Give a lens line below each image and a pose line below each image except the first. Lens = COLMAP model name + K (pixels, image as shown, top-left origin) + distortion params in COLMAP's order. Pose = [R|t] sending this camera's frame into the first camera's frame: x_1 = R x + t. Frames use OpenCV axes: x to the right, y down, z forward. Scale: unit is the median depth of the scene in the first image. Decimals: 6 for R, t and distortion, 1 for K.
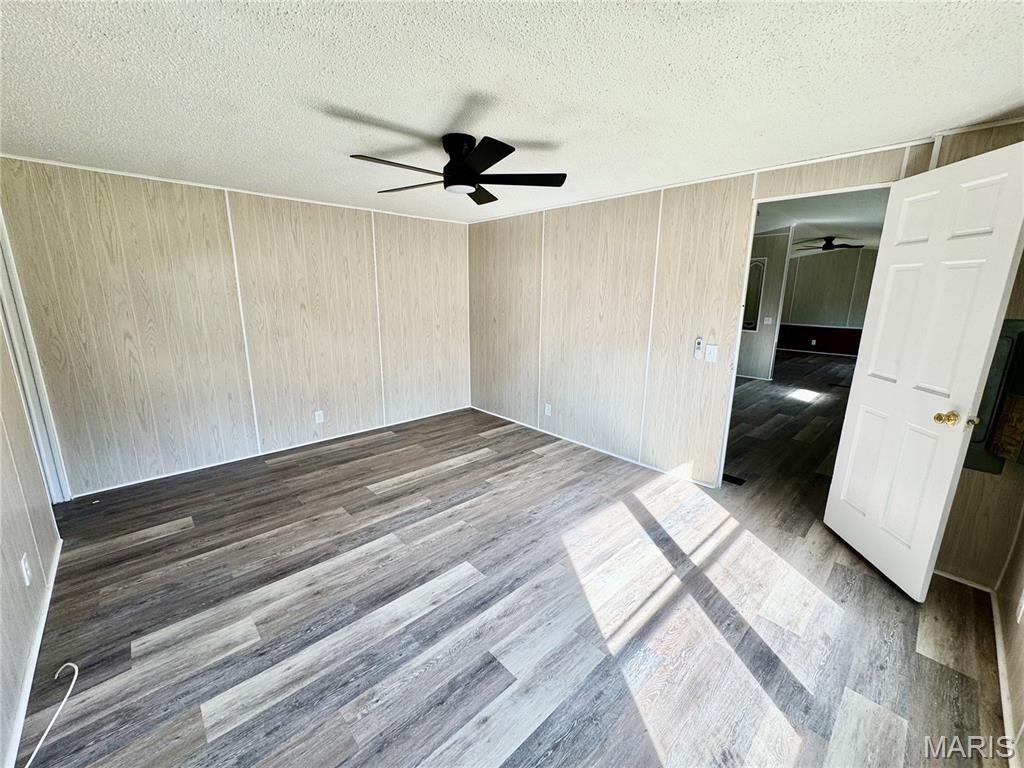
lens RADIAL K [[408.0, 0, 511.4], [0, 408.0, 383.8], [0, 0, 1]] dist [-0.001519, 0.000112]
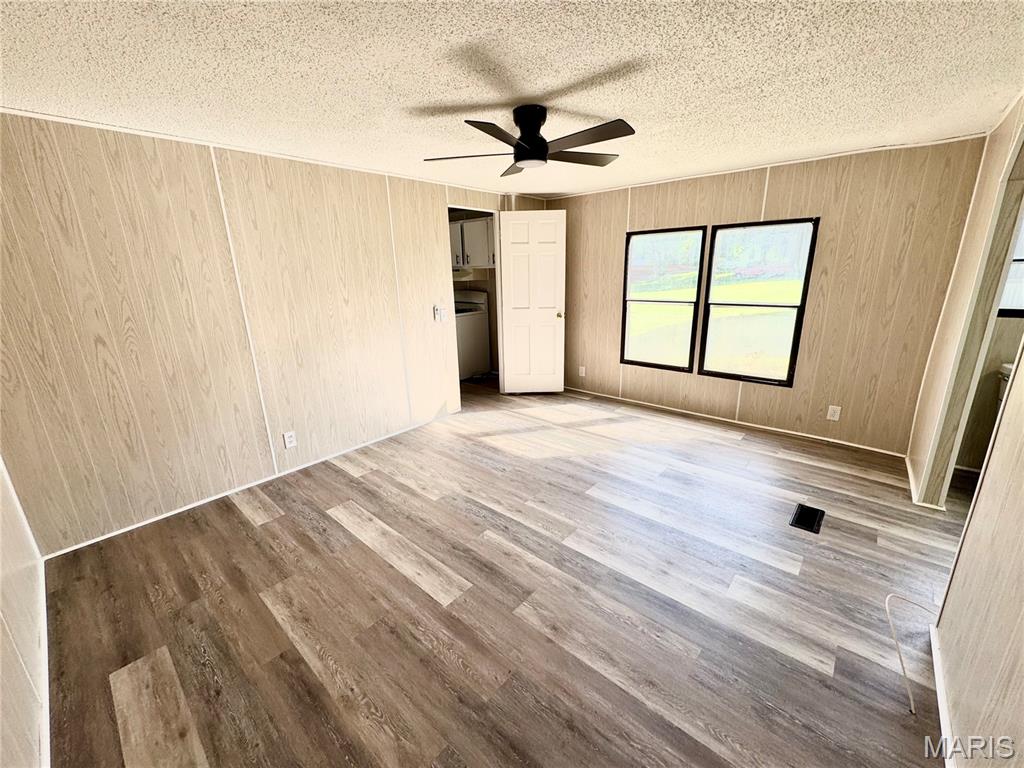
lens RADIAL K [[408.0, 0, 511.4], [0, 408.0, 383.8], [0, 0, 1]] dist [-0.001519, 0.000112]
pose [[-0.091867, -0.278116, 0.956144, -0.910780], [0.245485, 0.924243, 0.292424, -0.213112], [-0.965038, 0.261583, -0.016634, 0.902039]]
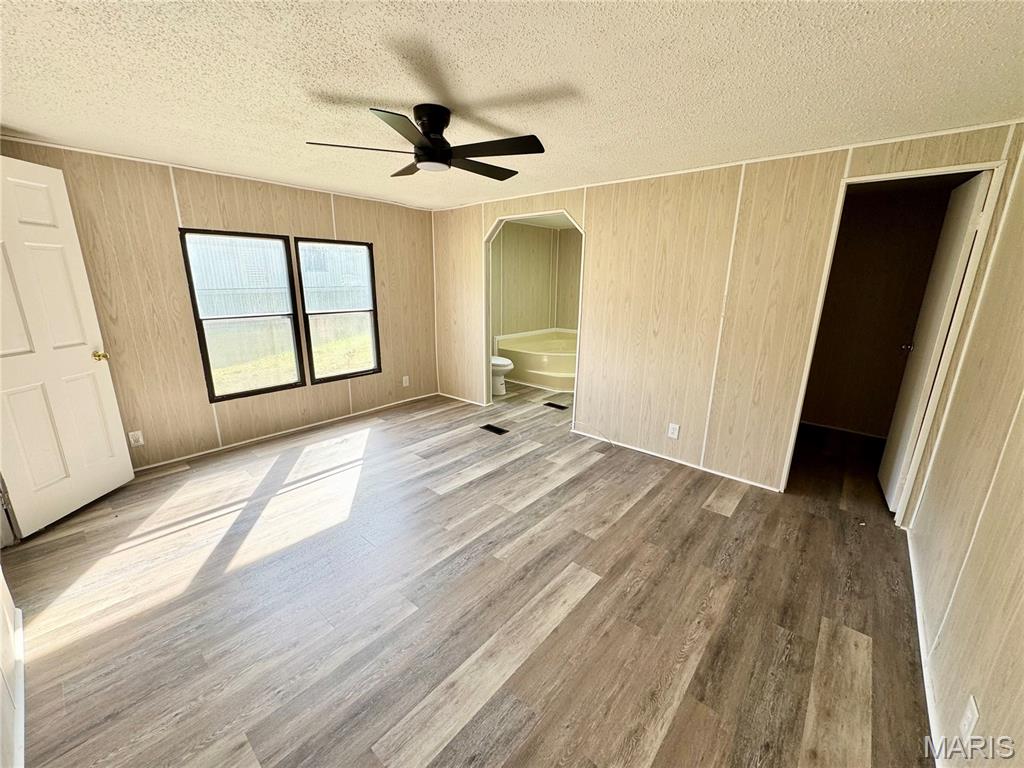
lens RADIAL K [[409.1, 0, 511.2], [0, 409.1, 383.4], [0, 0, 1]] dist [-0.001550, -0.000119]
pose [[-0.994304, 0.002496, -0.106549, -0.150566], [-0.047141, 0.886316, 0.460674, -0.357547], [0.095586, 0.463073, -0.881151, 1.547543]]
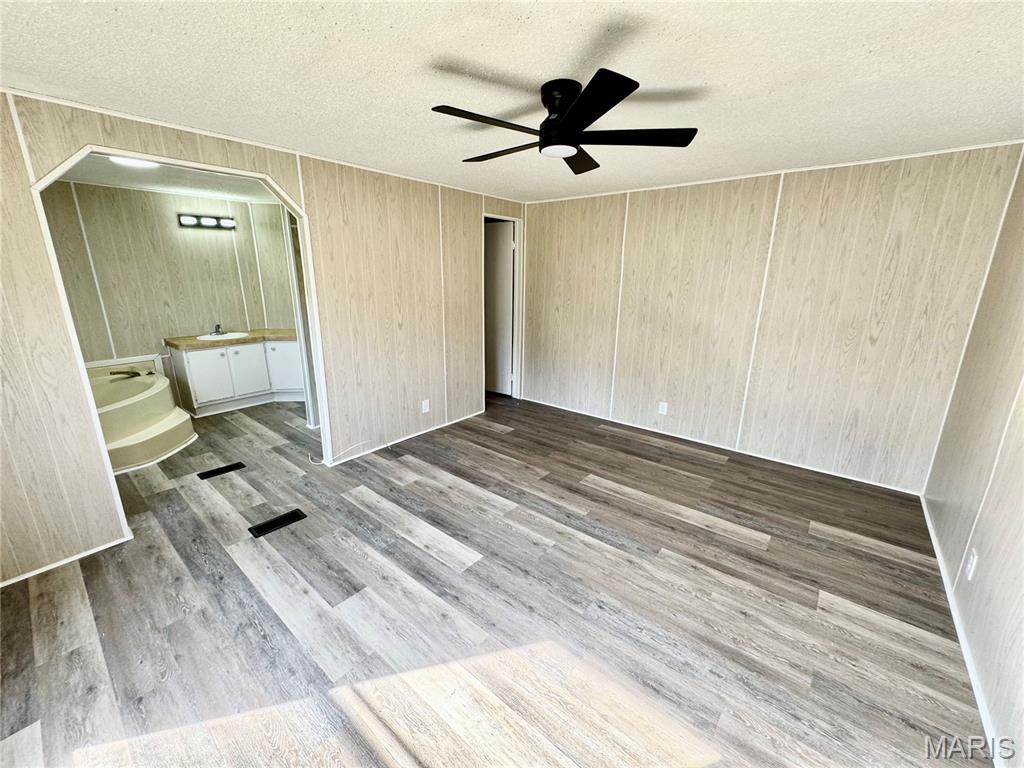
lens RADIAL K [[409.1, 0, 511.2], [0, 409.1, 383.4], [0, 0, 1]] dist [-0.001550, -0.000119]
pose [[0.126796, 0.244328, -0.961367, 0.577493], [-0.228294, 0.950359, 0.211421, -0.139387], [0.965300, 0.192667, 0.176280, 0.639901]]
